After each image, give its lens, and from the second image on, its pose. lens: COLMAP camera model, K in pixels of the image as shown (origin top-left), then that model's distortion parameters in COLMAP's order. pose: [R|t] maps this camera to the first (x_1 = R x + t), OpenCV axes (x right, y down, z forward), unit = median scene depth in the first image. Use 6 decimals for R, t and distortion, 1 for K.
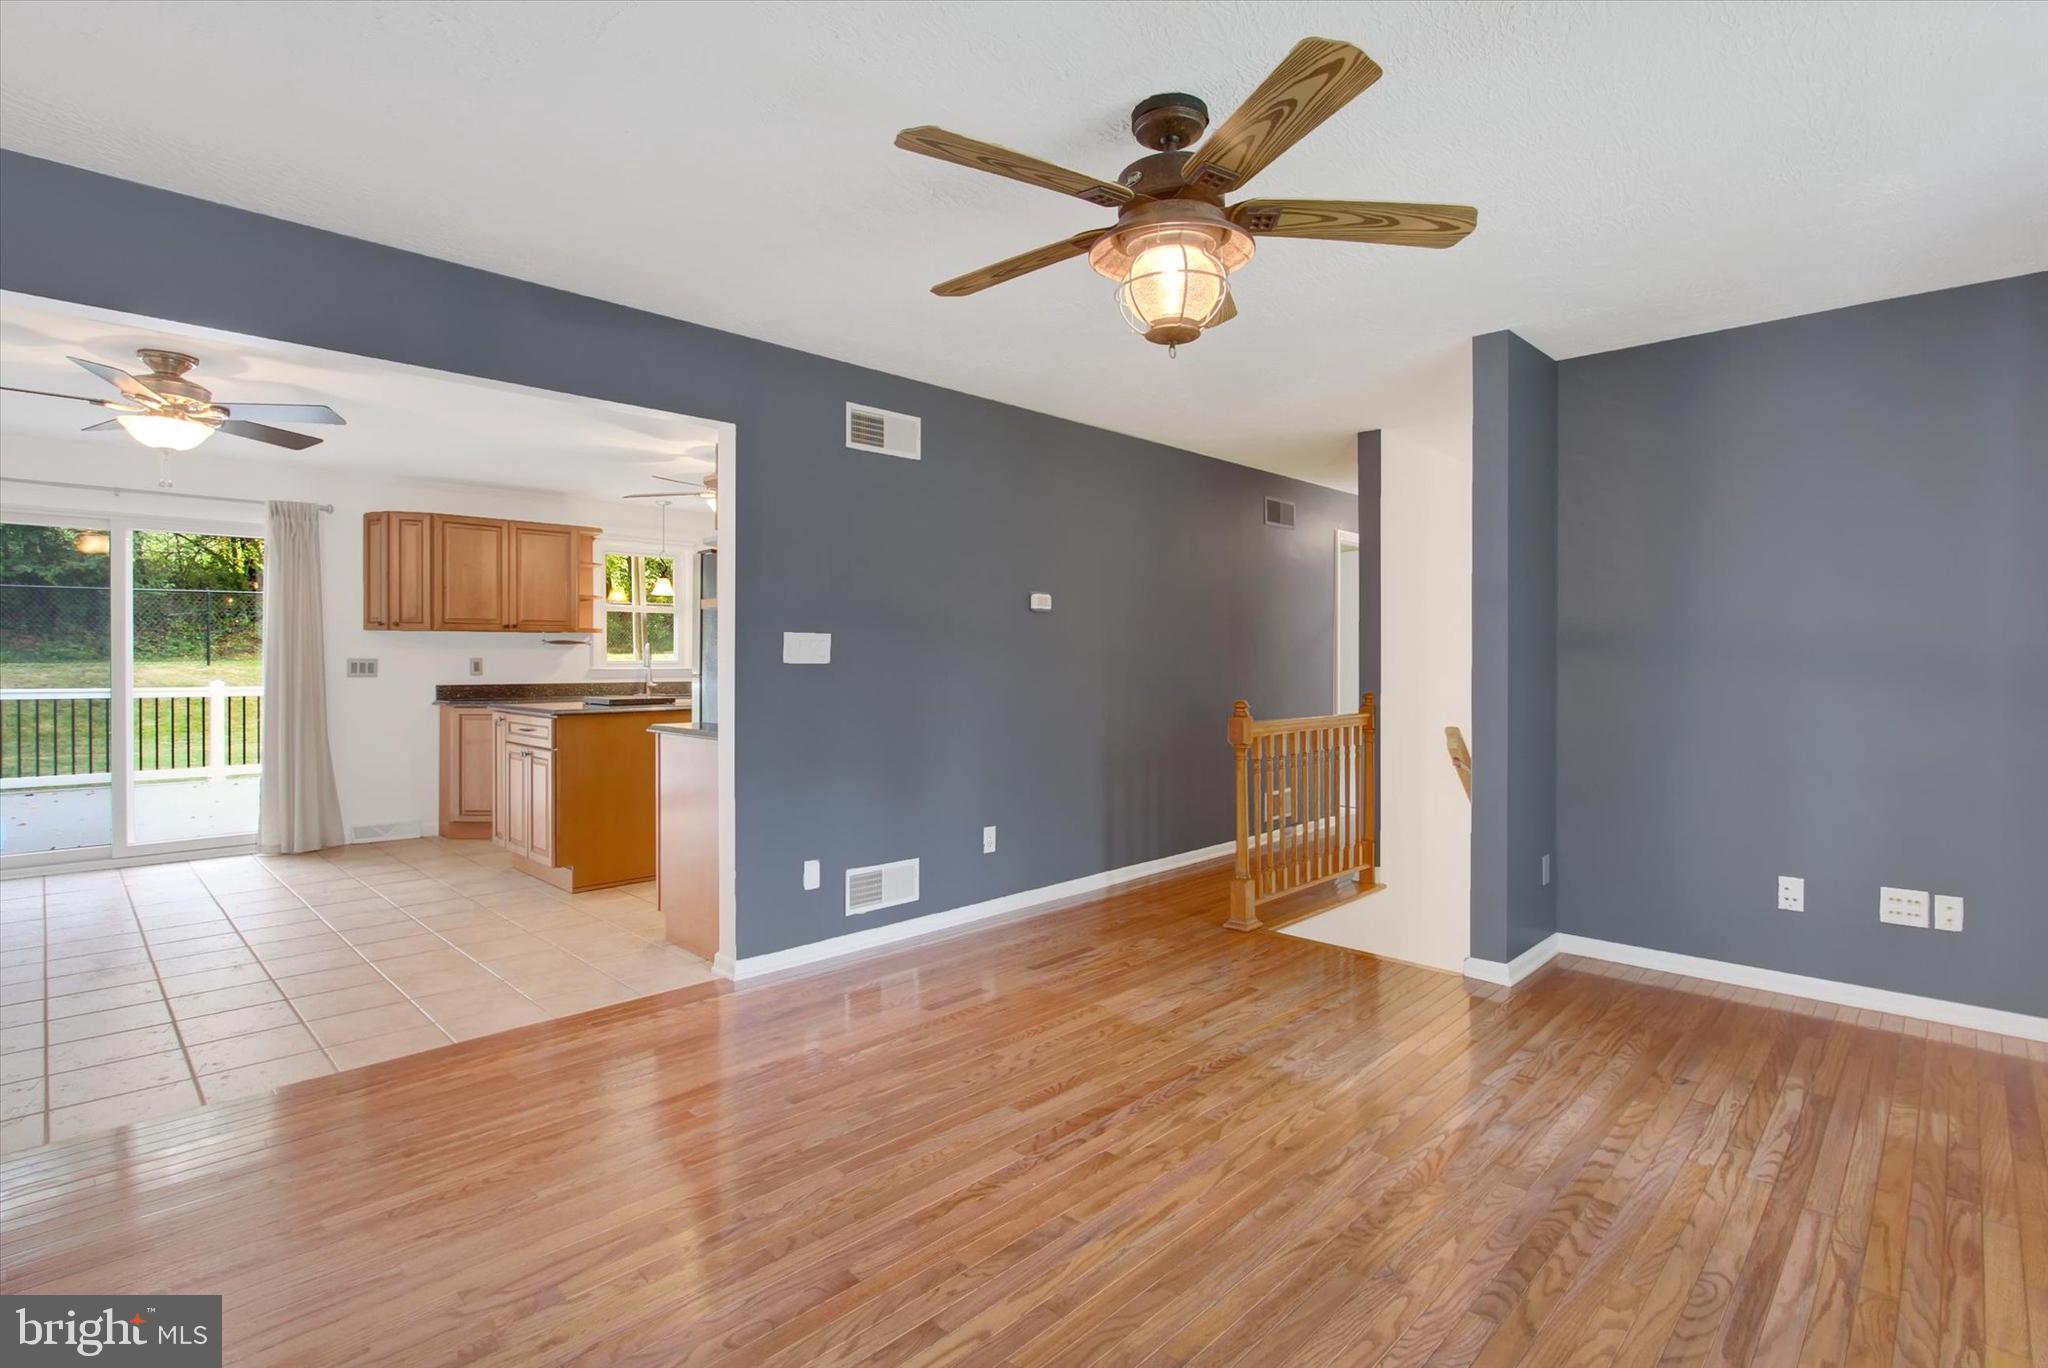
lens RADIAL K [[1002.8, 0, 1019.4], [0, 1002.8, 671.7], [0, 0, 1]] dist [-0.022072, 0.000521]
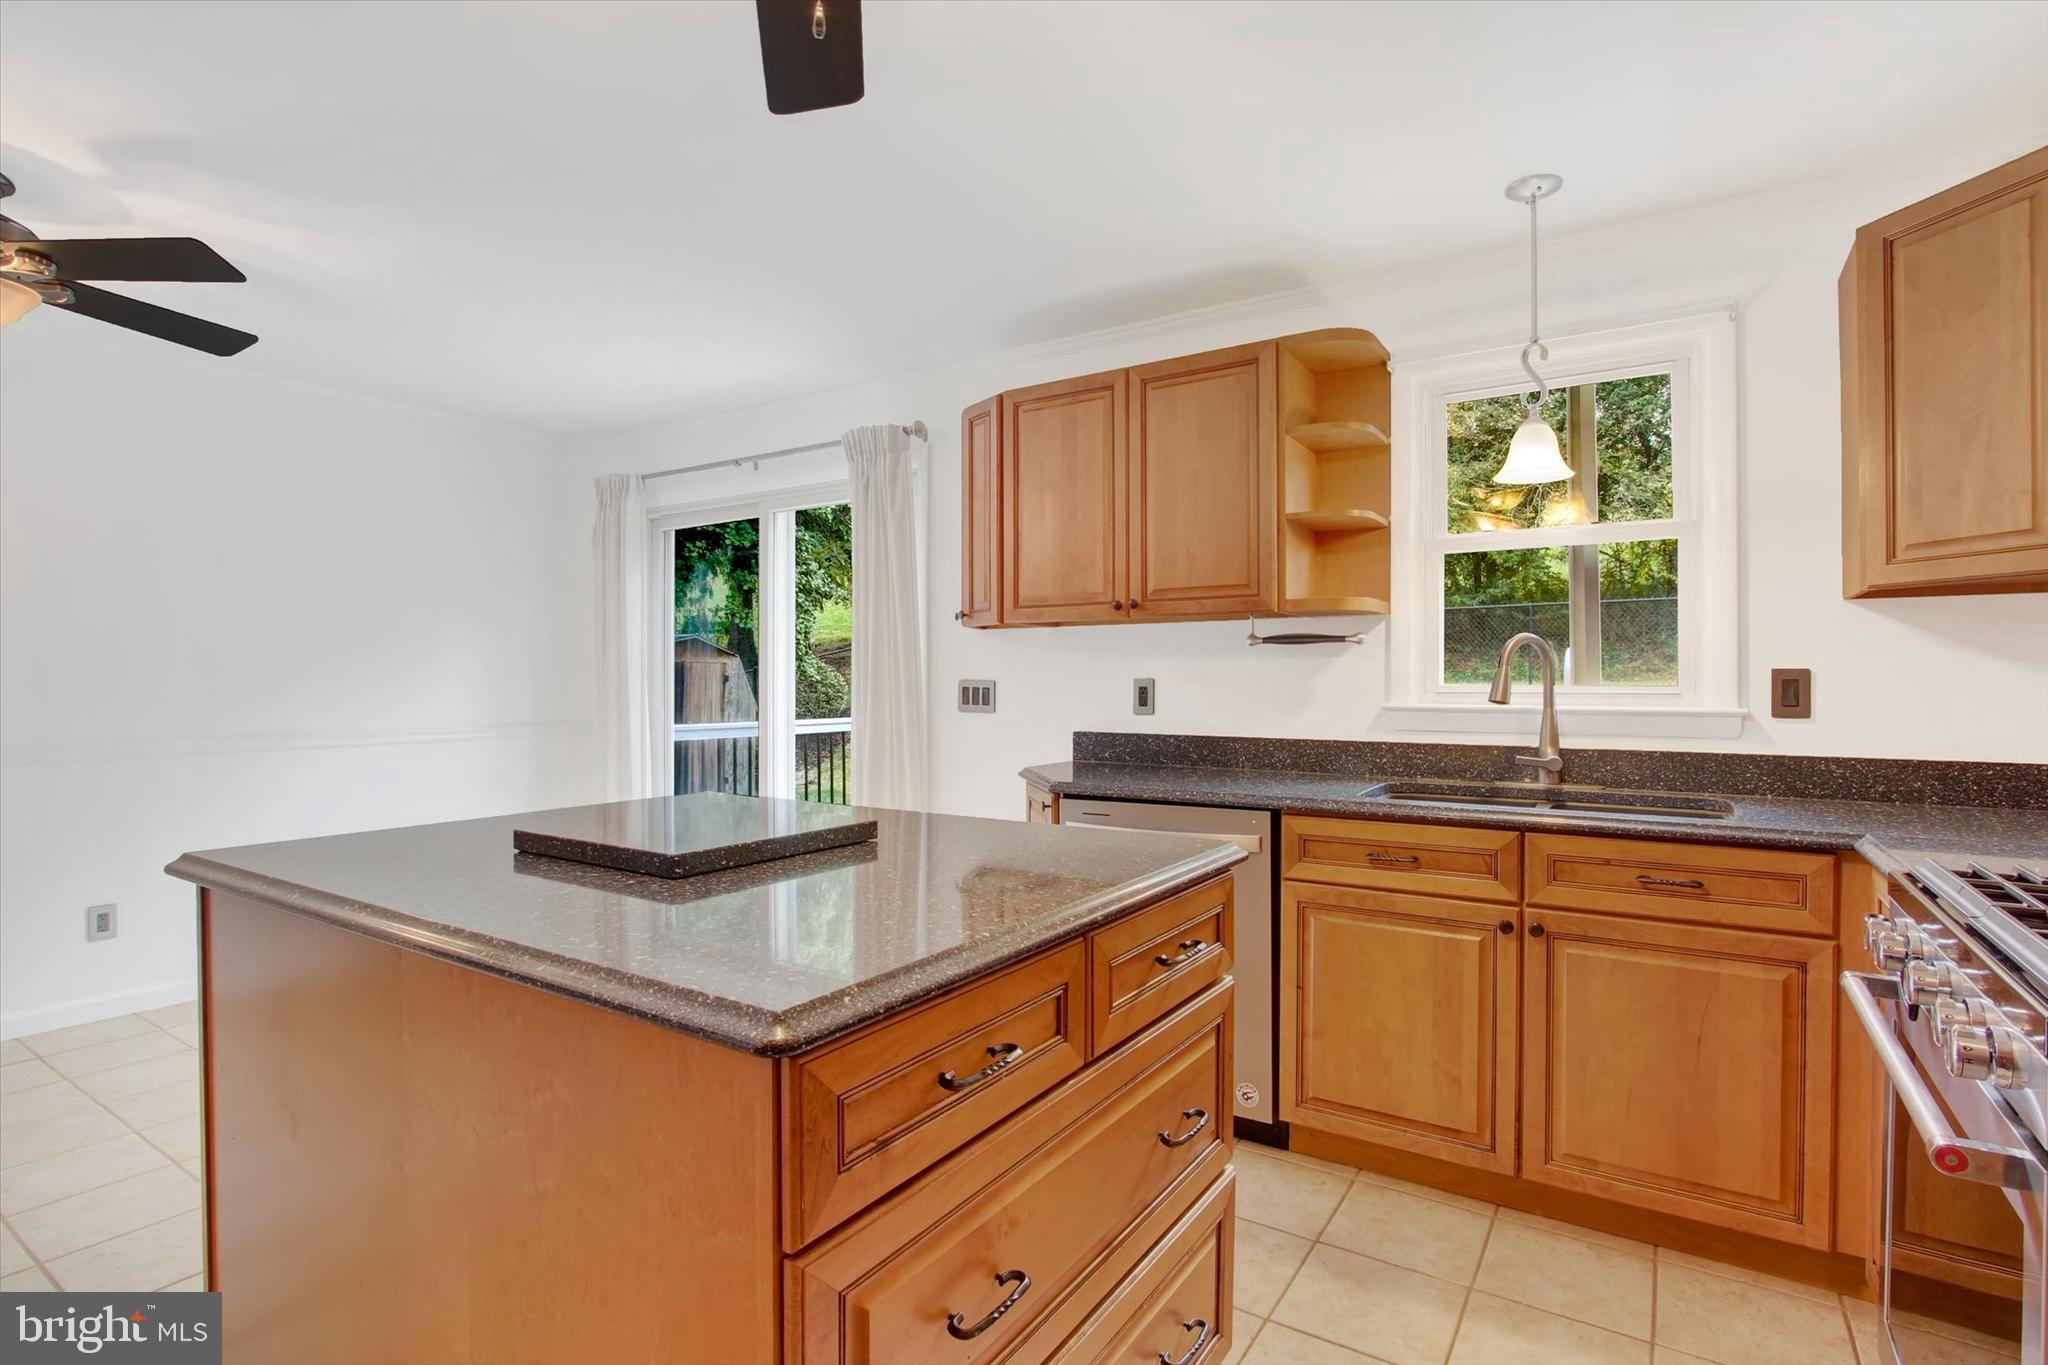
lens RADIAL K [[997.8, 0, 1014.5], [0, 997.8, 680.9], [0, 0, 1]] dist [-0.014791, -0.000081]
pose [[0.192124, 0.001717, -0.981369, -0.092149], [-0.010416, 0.999946, -0.000289, -0.012797], [0.981315, 0.010277, 0.192132, 0.921453]]
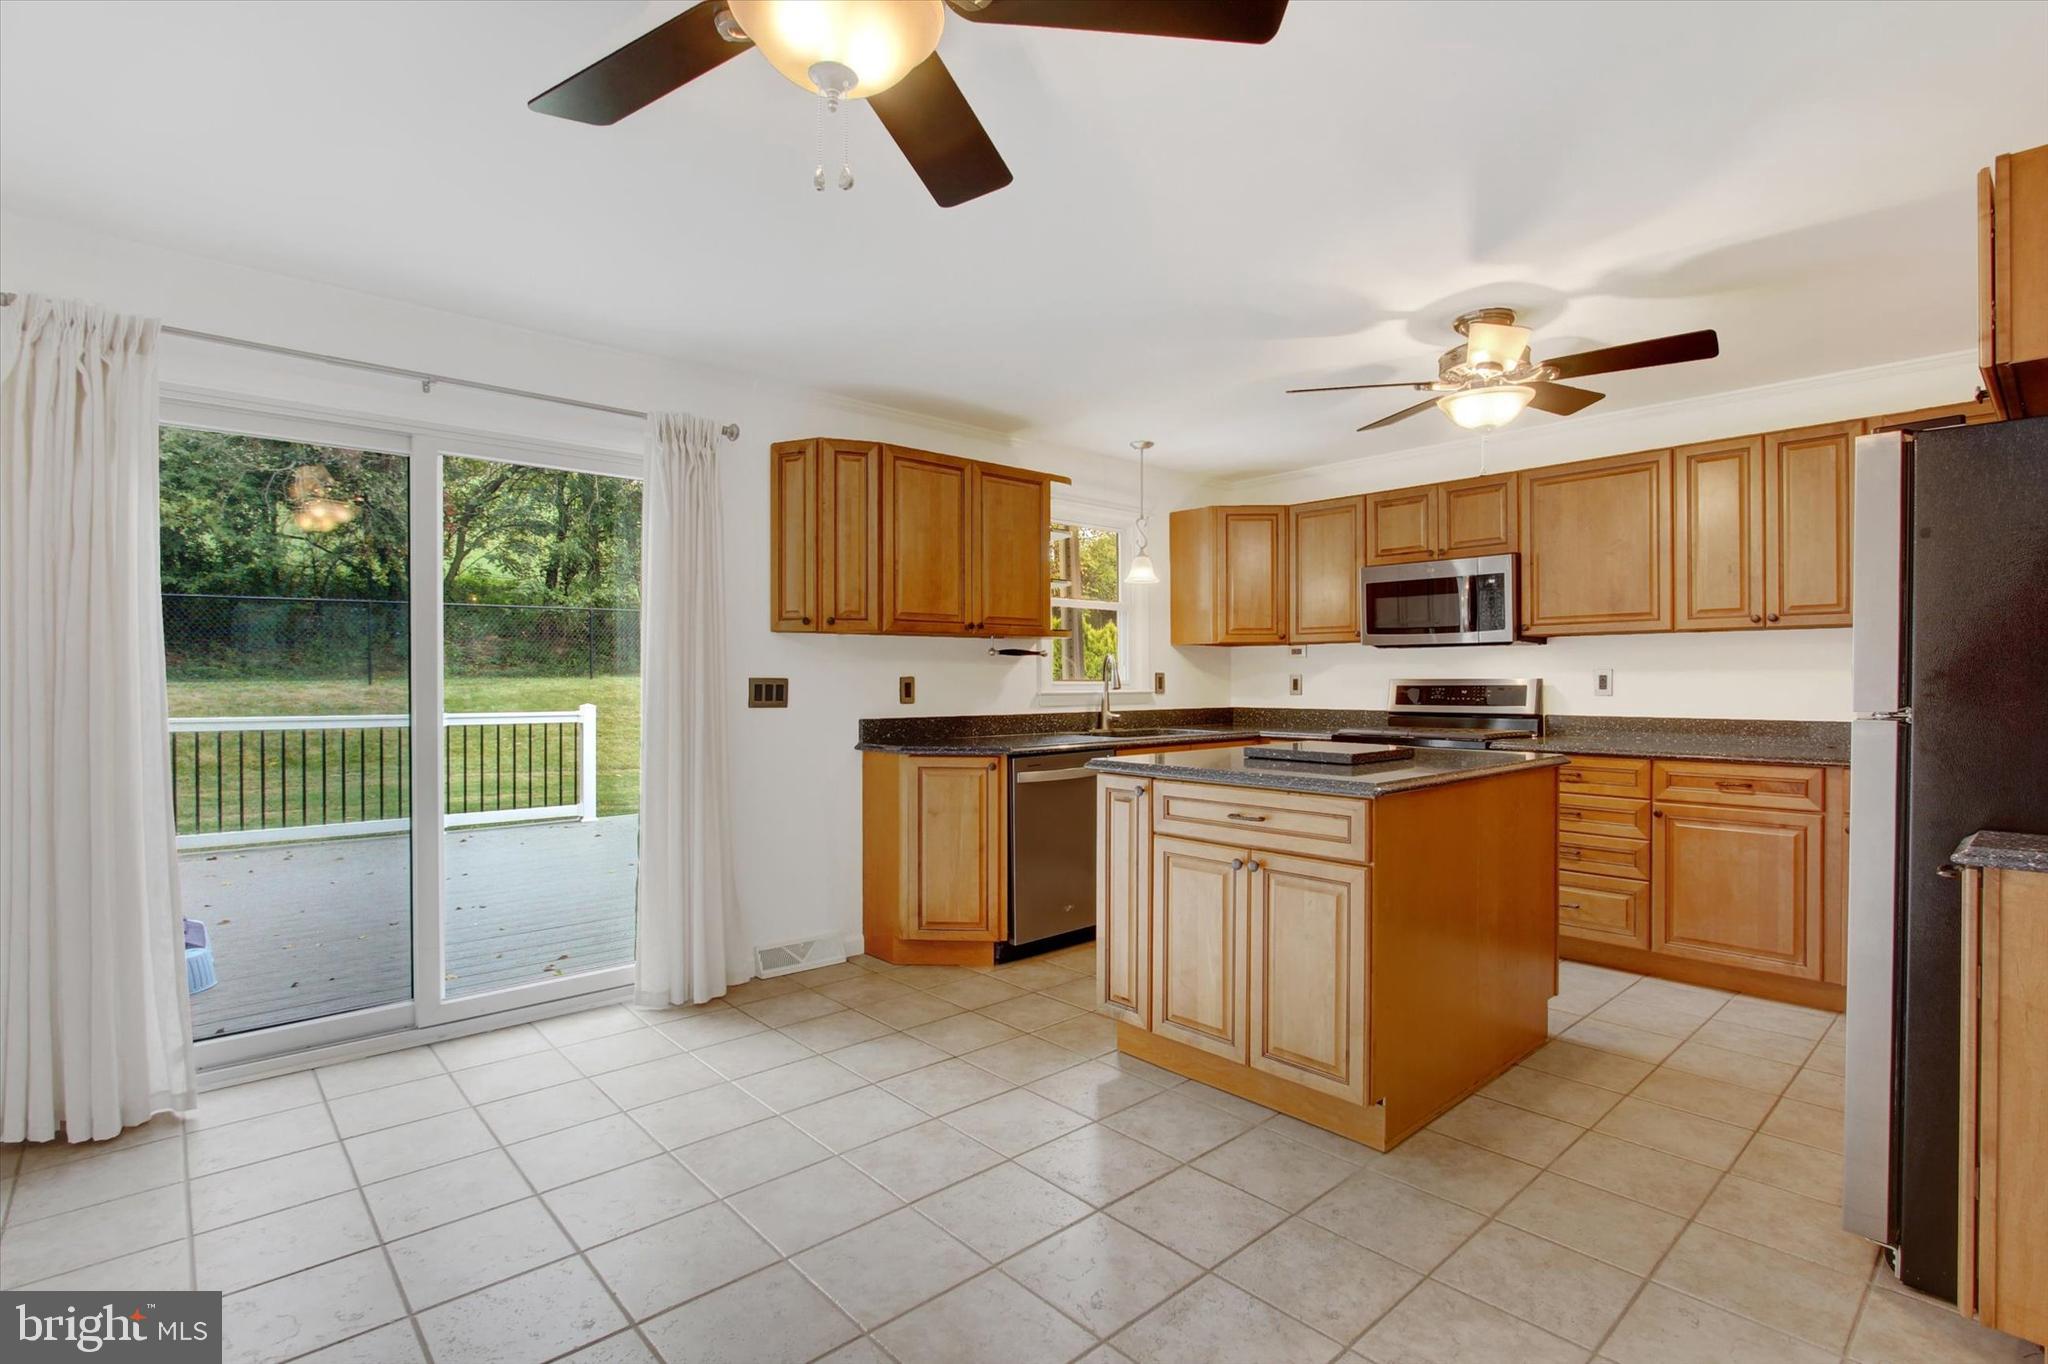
lens RADIAL K [[997.8, 0, 1014.5], [0, 997.8, 680.4], [0, 0, 1]] dist [-0.014791, -0.000081]
pose [[0.997634, -0.002120, -0.068714, -0.469849], [0.001589, 0.999968, -0.007789, -0.006499], [0.068728, 0.007662, 0.997606, 0.390972]]
